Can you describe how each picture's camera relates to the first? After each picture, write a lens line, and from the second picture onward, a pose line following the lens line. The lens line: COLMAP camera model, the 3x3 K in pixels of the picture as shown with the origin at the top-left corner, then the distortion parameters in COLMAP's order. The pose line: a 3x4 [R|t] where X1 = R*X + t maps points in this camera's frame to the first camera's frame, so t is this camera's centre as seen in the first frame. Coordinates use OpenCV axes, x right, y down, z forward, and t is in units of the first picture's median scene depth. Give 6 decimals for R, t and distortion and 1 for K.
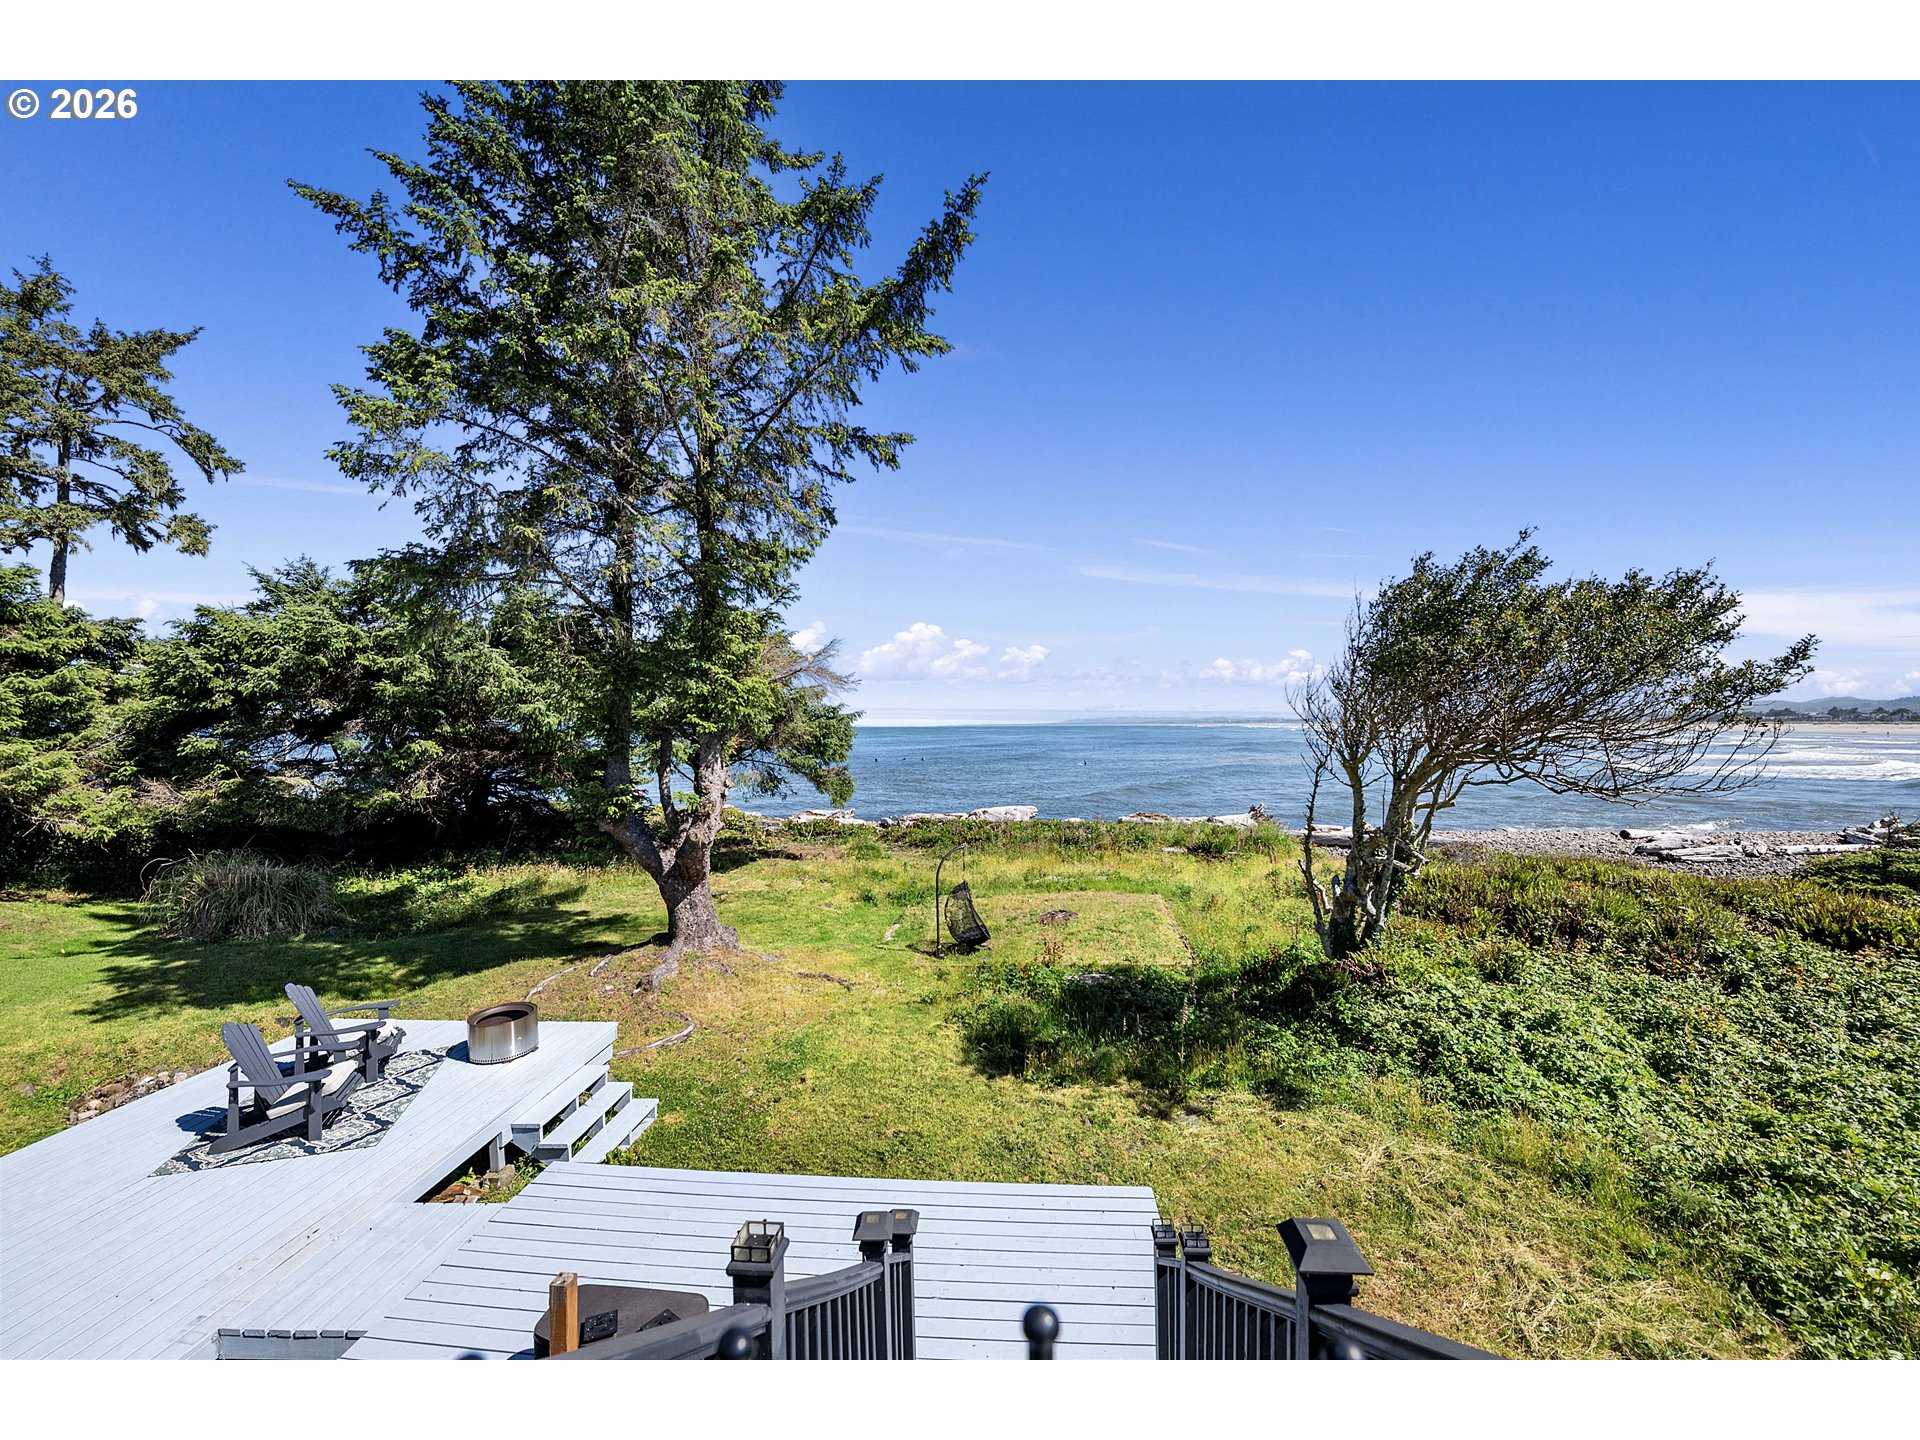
lens RADIAL K [[758.7, 0, 971.6], [0, 758.7, 726.8], [0, 0, 1]] dist [-0.000660, -0.000123]
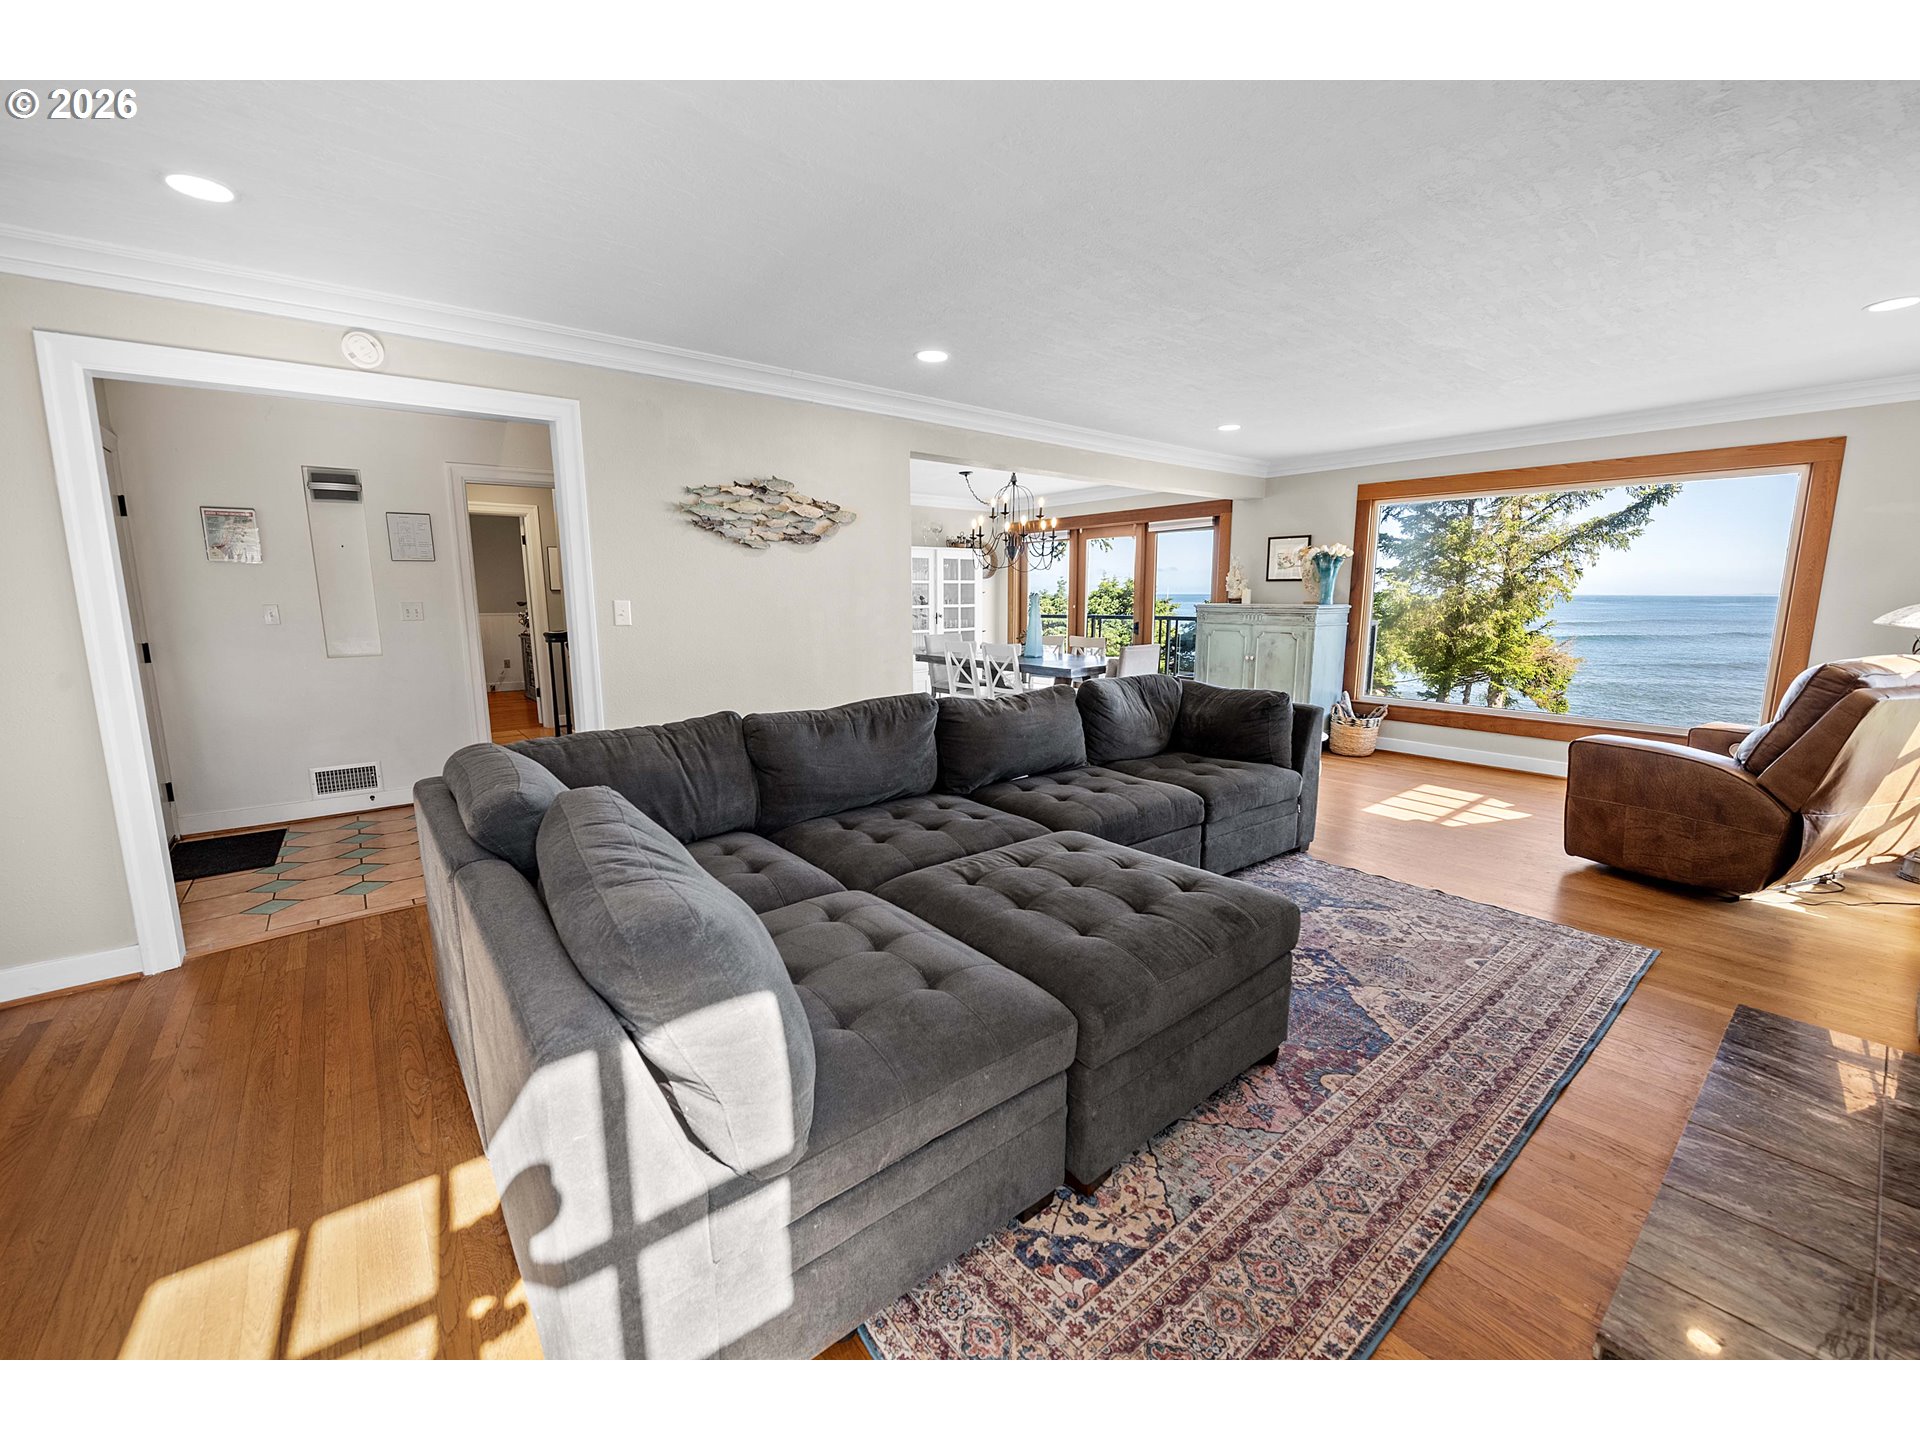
lens RADIAL K [[777.4, 0, 951.7], [0, 777.4, 716.4], [0, 0, 1]] dist [-0.010507, -0.000897]
pose [[0.691164, 0.117884, -0.713018, 0.111898], [-0.002897, 0.987051, 0.160382, -0.181890], [0.722692, -0.108785, 0.682556, -1.144134]]
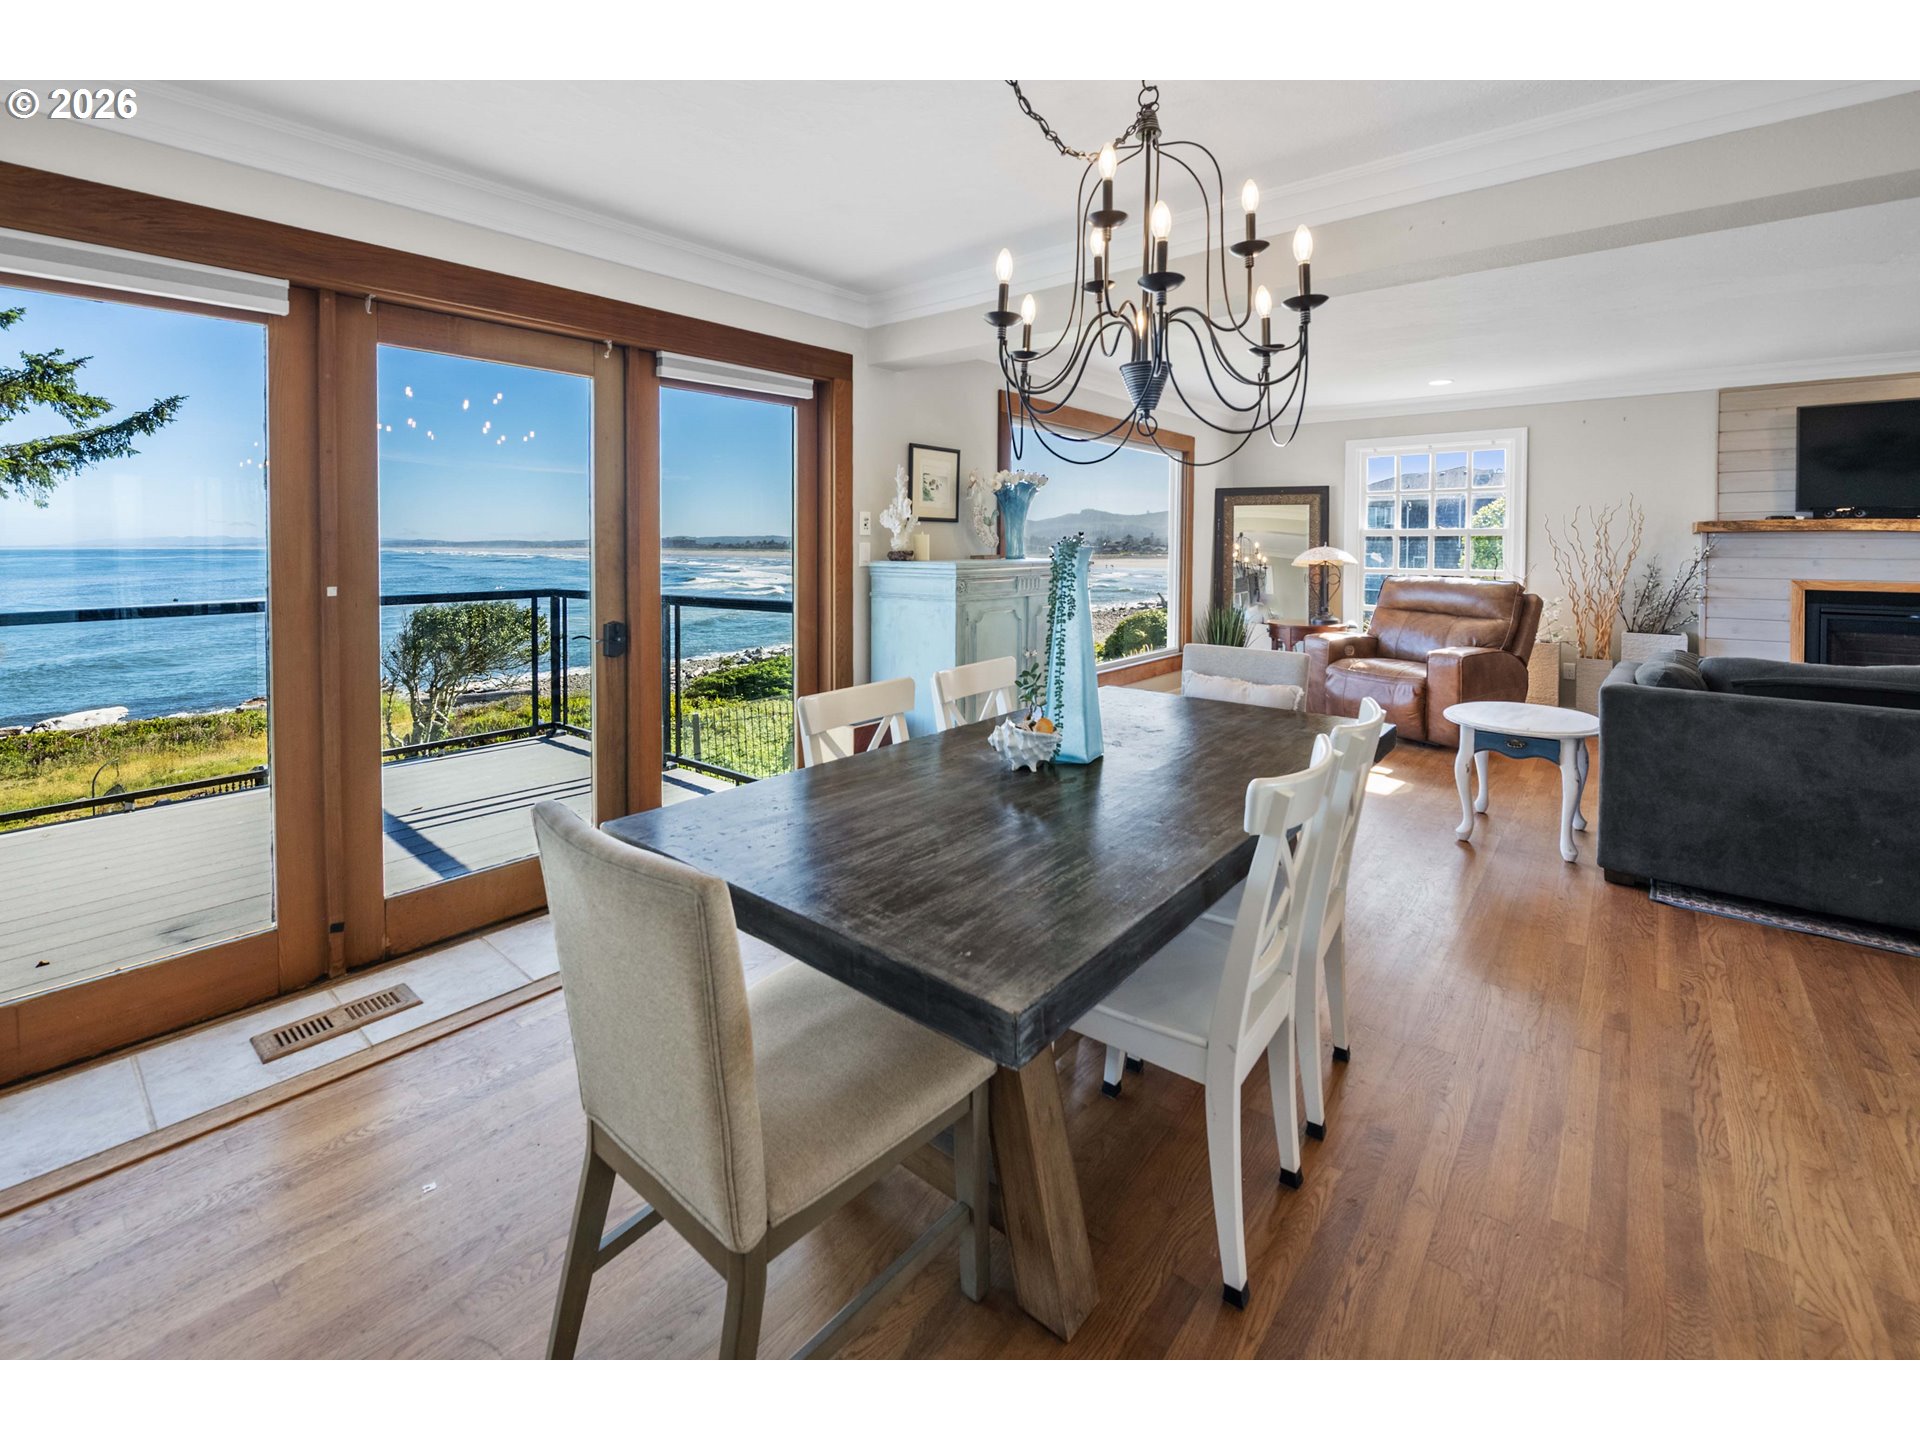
lens RADIAL K [[819.4, 0, 961.0], [0, 819.4, 550.0], [0, 0, 1]] dist [-0.005069, -0.000687]
pose [[0.564574, 0.002232, 0.825379, -0.263518], [-0.003520, 0.999994, -0.000296, -0.178428], [-0.825375, -0.002738, 0.564579, -0.886113]]
